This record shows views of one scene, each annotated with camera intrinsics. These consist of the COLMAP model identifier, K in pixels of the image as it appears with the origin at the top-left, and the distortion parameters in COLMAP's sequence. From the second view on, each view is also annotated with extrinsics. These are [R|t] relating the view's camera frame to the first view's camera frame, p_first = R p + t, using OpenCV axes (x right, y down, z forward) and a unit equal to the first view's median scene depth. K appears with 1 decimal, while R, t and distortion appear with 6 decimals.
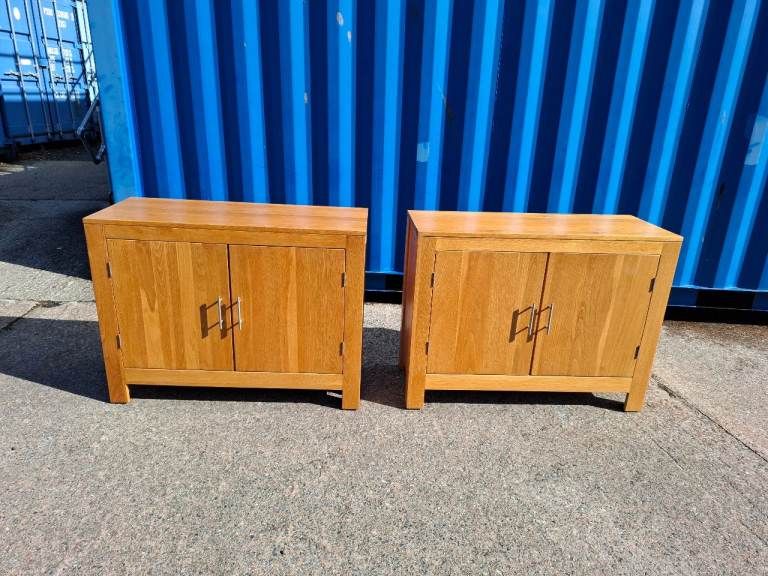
lens RADIAL K [[497.5, 0, 384.0], [0, 497.5, 288.0], [0, 0, 1]] dist [0.004387, -0.044634]
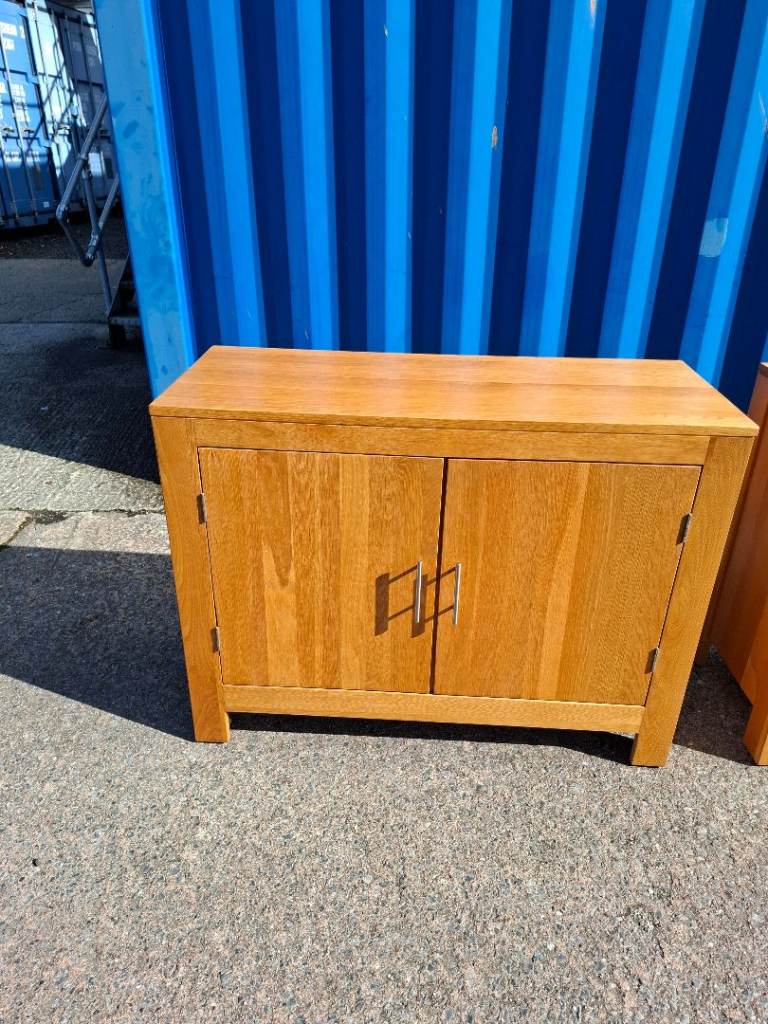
lens RADIAL K [[678.0, 0, 384.0], [0, 678.0, 512.0], [0, 0, 1]] dist [0.024887, -0.053066]
pose [[0.996170, 0.011750, -0.086646, -0.236850], [-0.001258, 0.992753, 0.120167, -0.084509], [0.087430, -0.119598, 0.988965, 0.264230]]
